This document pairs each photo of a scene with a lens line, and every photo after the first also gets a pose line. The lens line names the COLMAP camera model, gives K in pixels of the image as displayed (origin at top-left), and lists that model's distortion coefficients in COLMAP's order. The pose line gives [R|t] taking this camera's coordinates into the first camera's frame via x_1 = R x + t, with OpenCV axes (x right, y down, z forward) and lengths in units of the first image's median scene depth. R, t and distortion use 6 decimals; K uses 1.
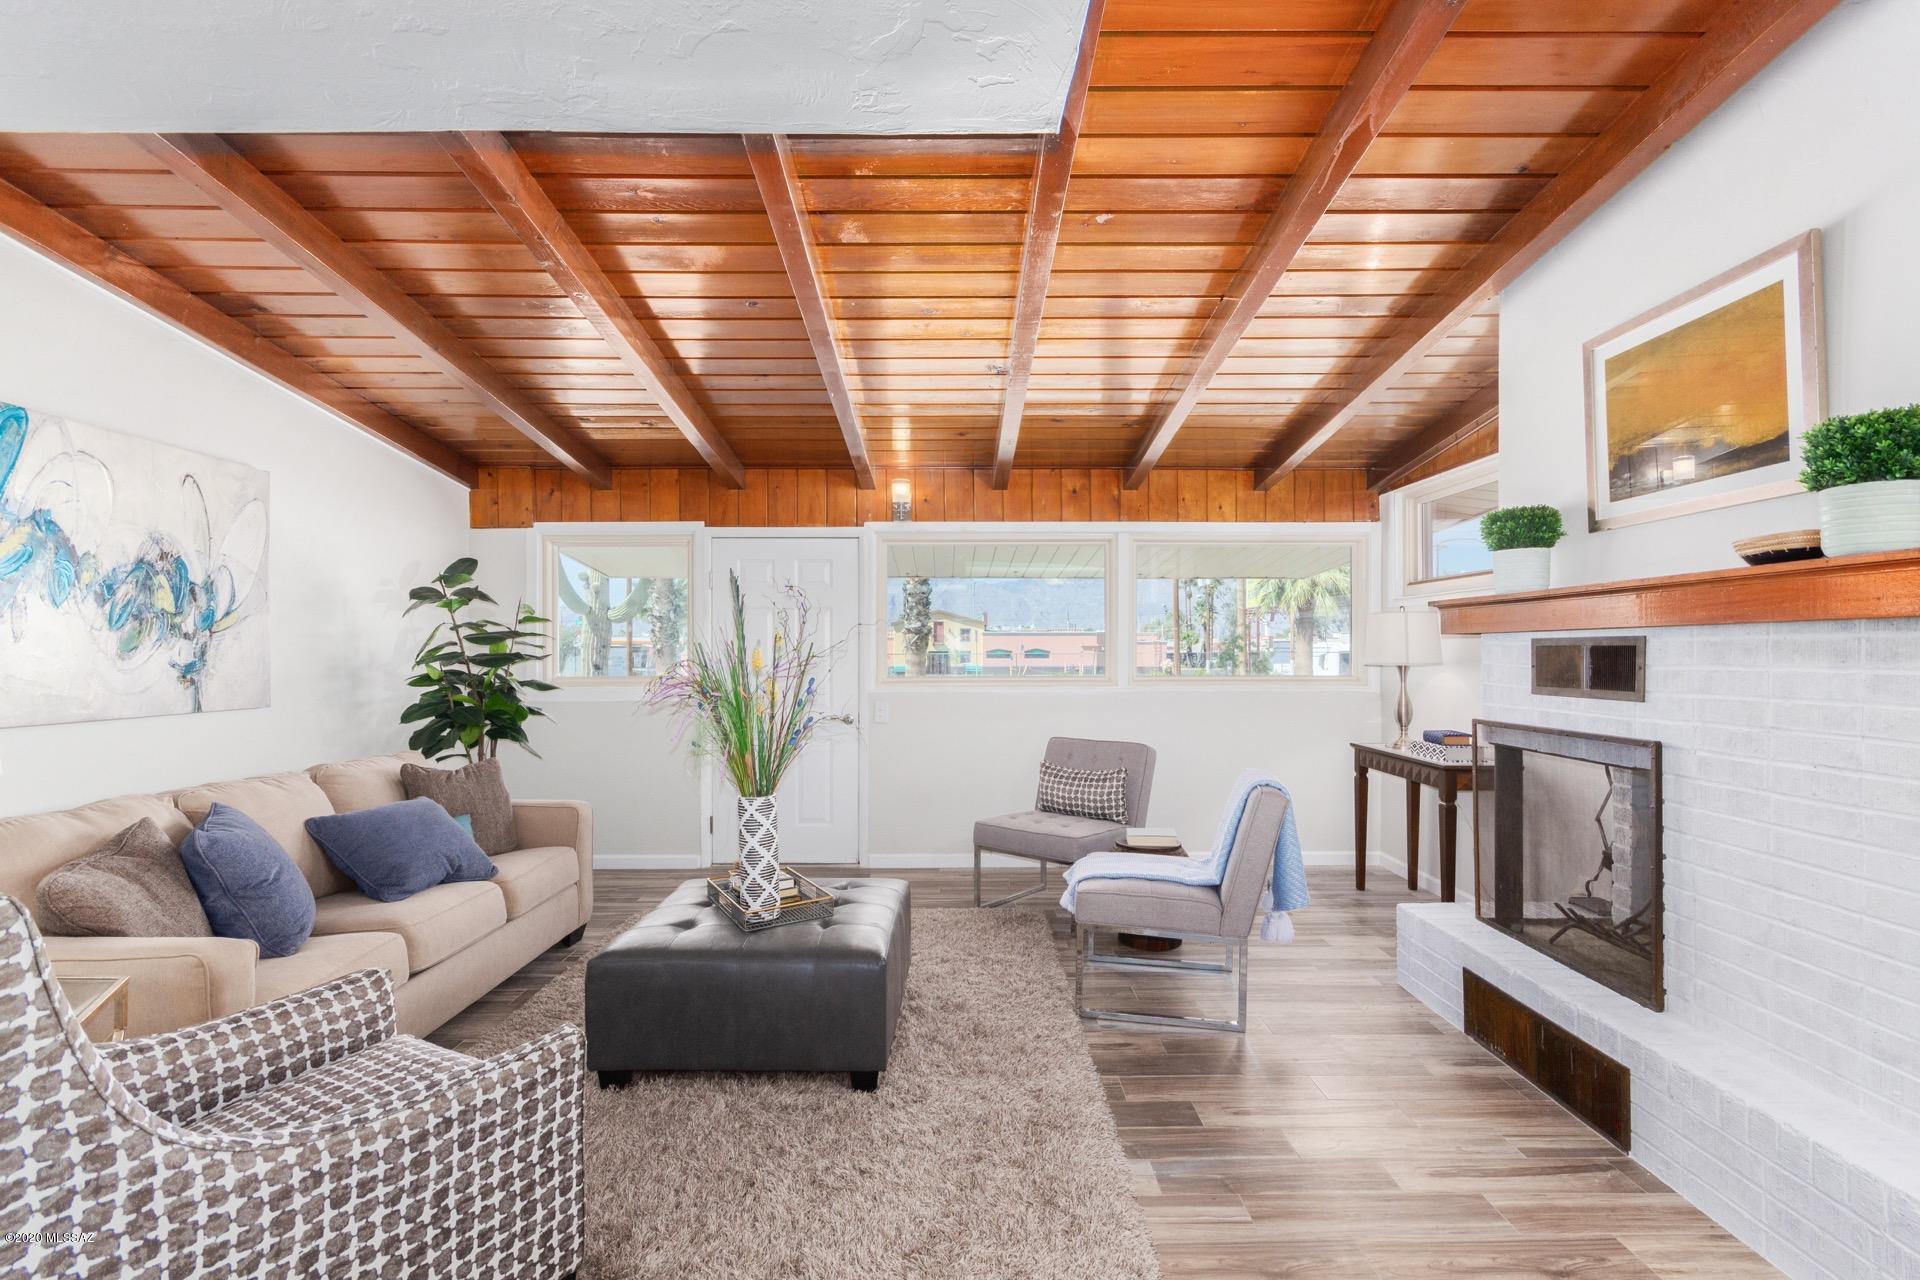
lens RADIAL K [[917.6, 0, 946.0], [0, 917.6, 642.3], [0, 0, 1]] dist [0.007835, 0.001810]
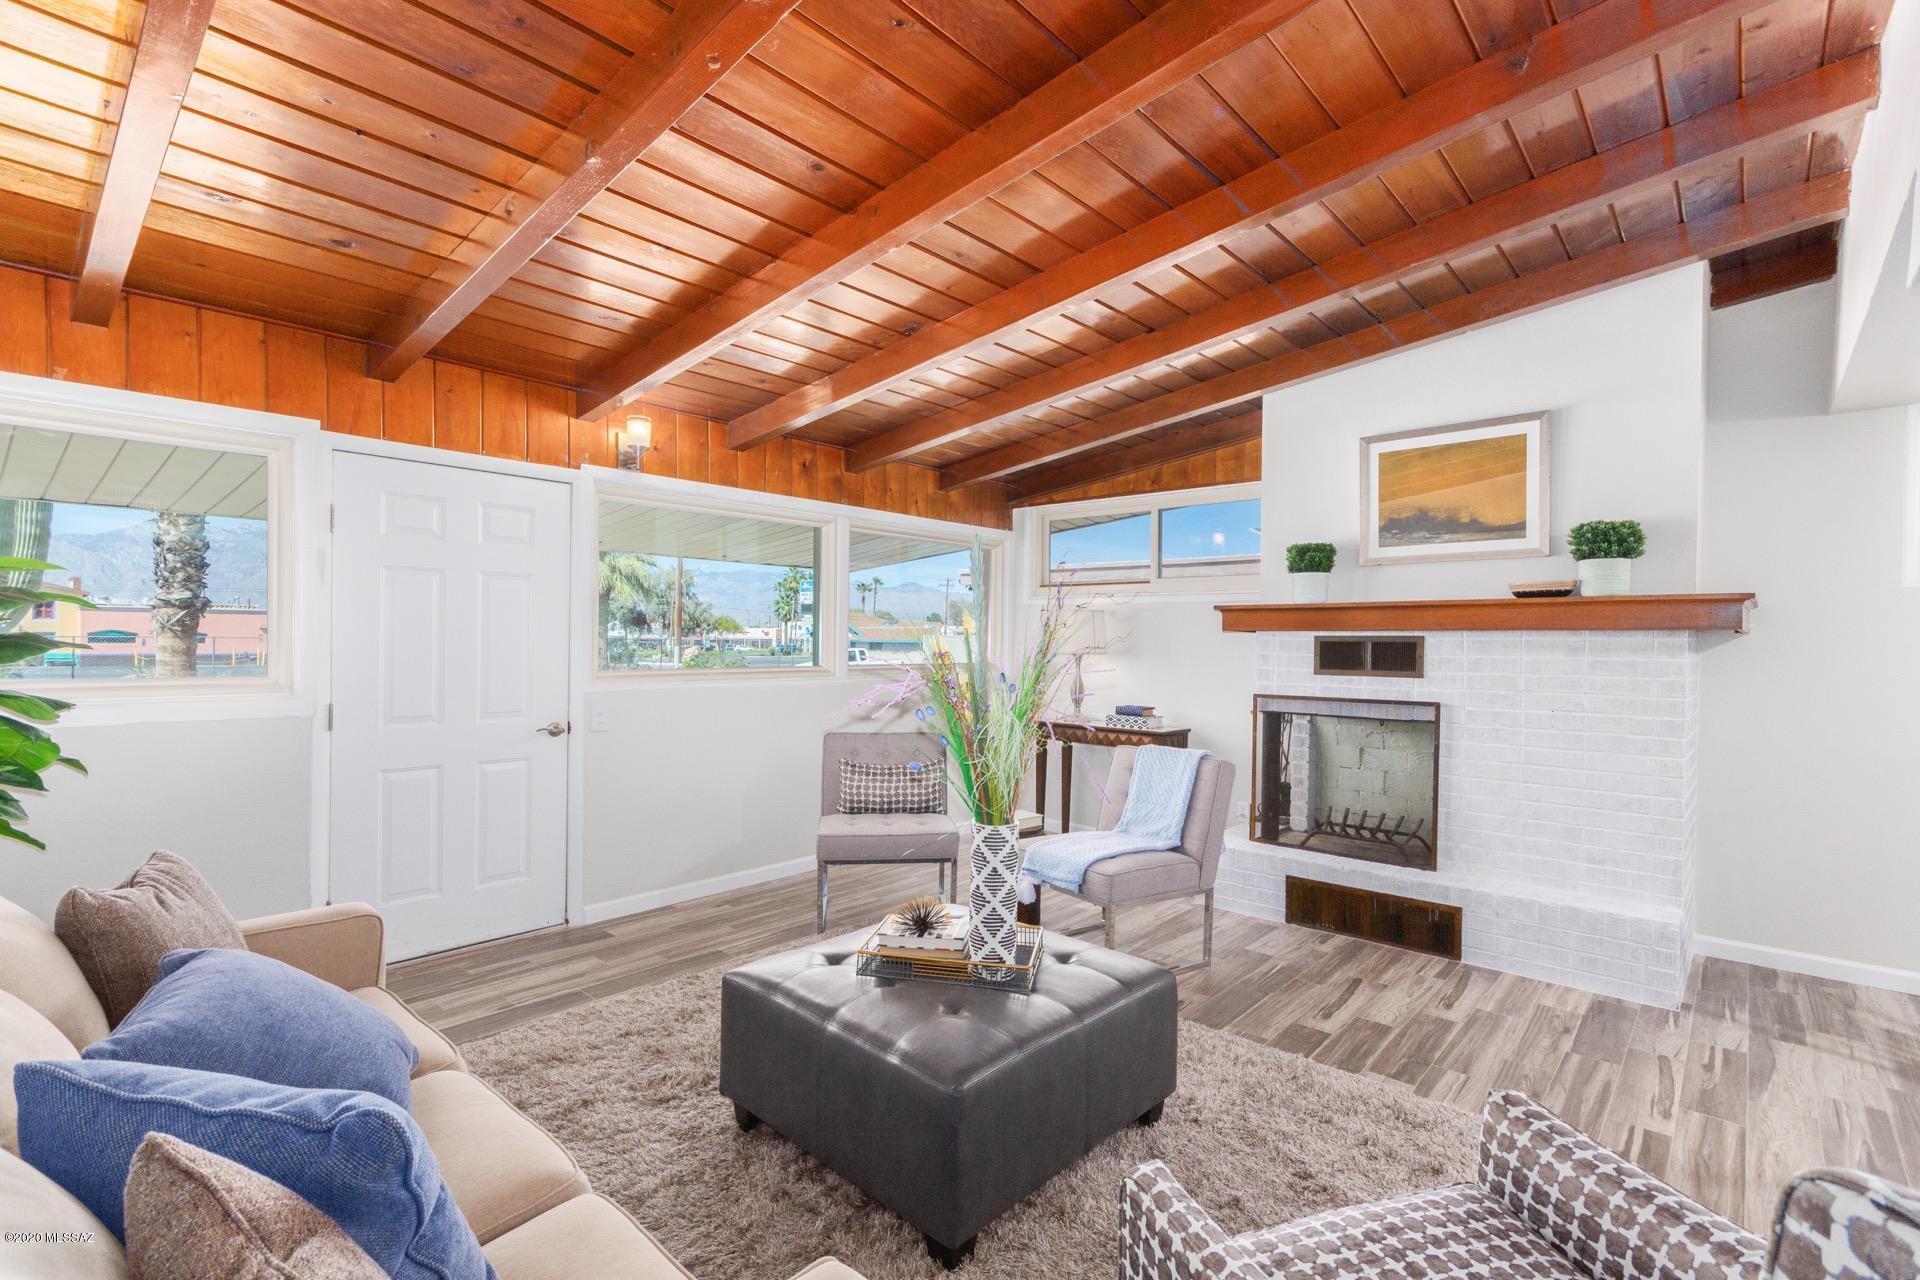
lens RADIAL K [[917.6, 0, 966.8], [0, 917.6, 638.7], [0, 0, 1]] dist [0.007835, 0.001810]
pose [[0.647500, 0.009560, 0.762005, -0.797605], [-0.018059, 0.999833, 0.002802, 0.006035], [-0.761851, -0.015575, 0.647565, 0.486292]]
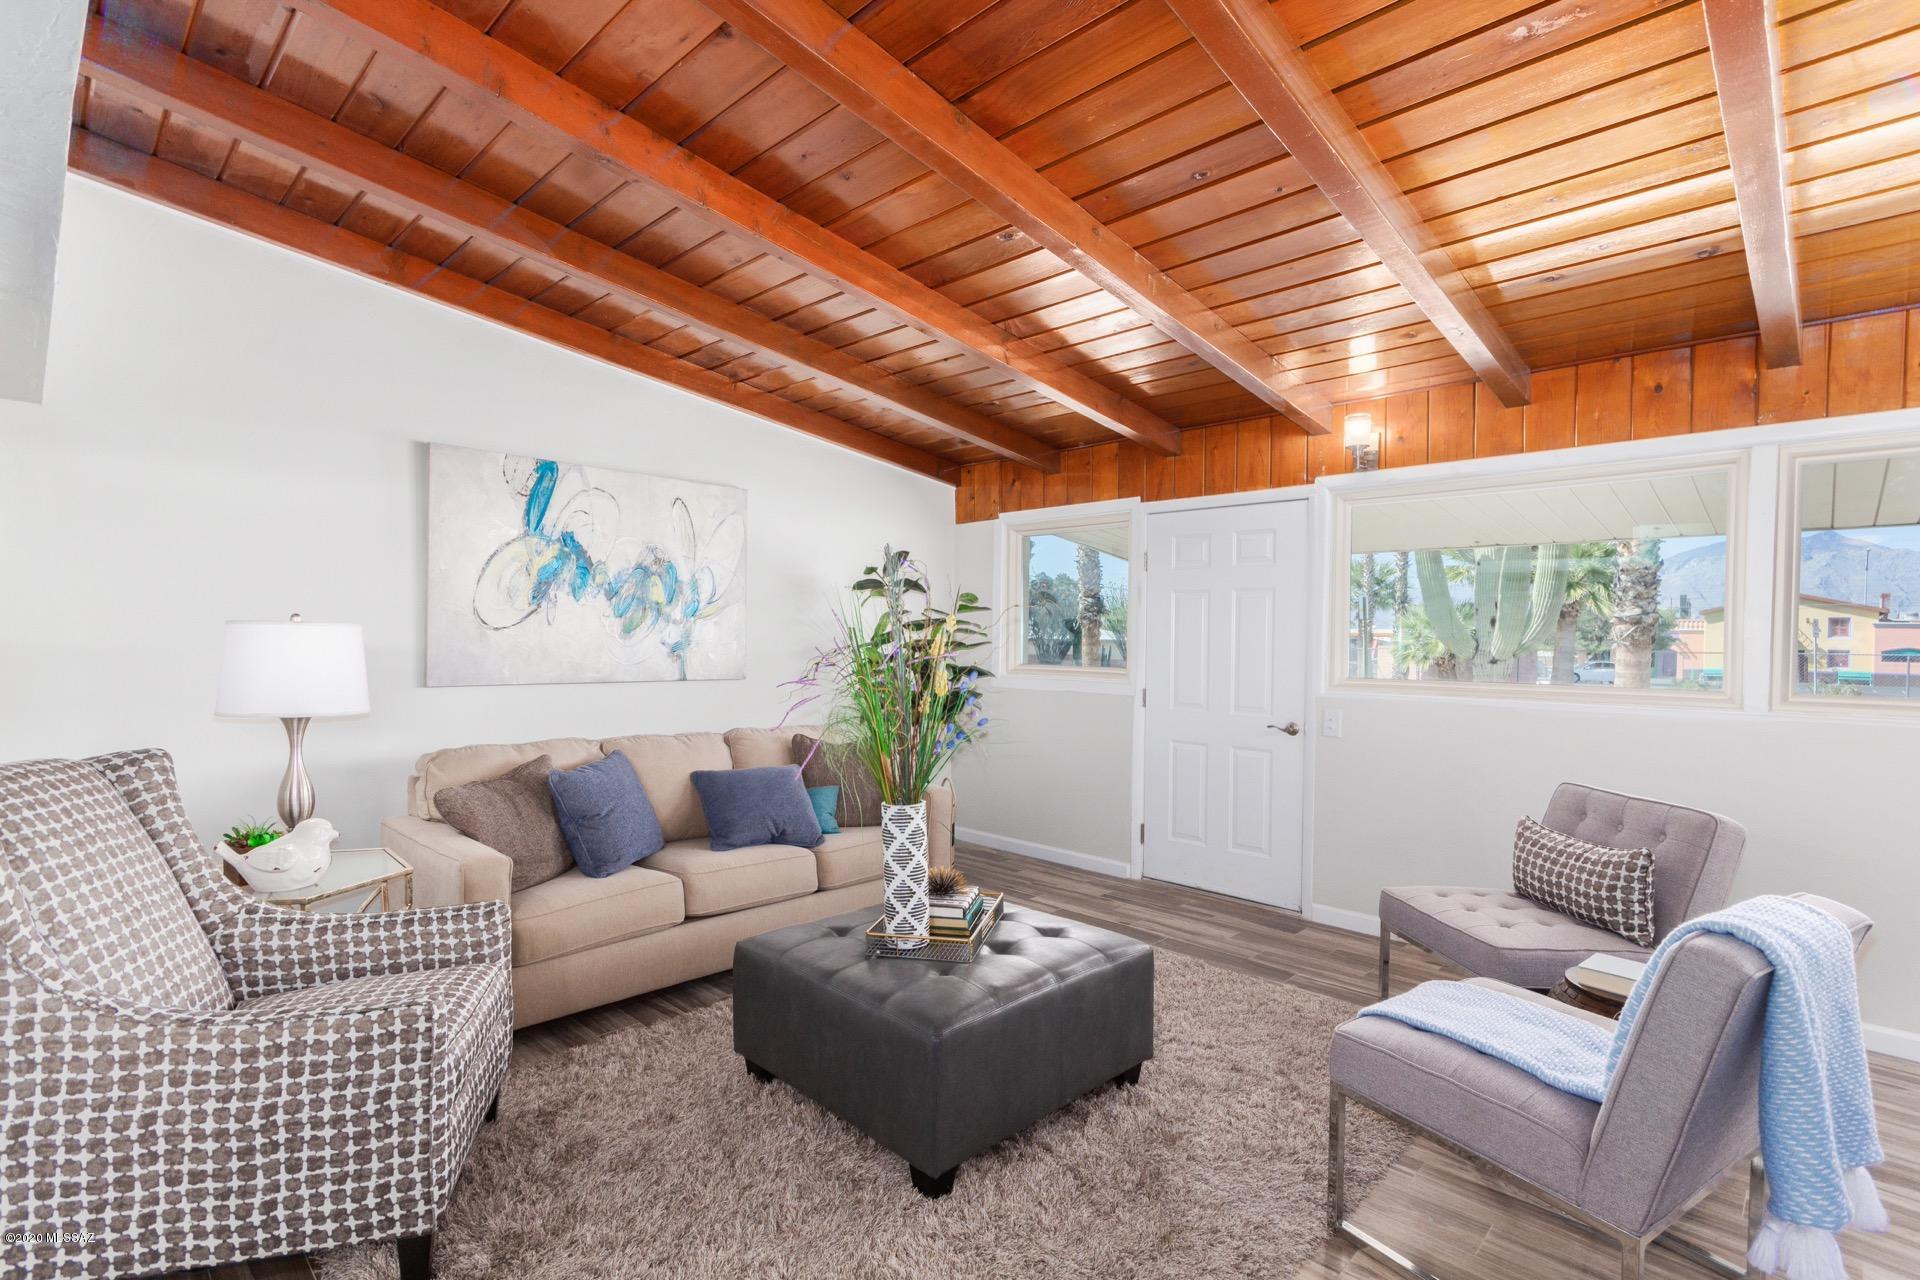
lens RADIAL K [[917.6, 0, 939.9], [0, 917.6, 641.0], [0, 0, 1]] dist [0.007835, 0.001810]
pose [[0.710271, 0.014496, -0.703779, 0.414596], [-0.008633, 0.999892, 0.011882, 0.002058], [0.703875, -0.002364, 0.710320, 0.389842]]
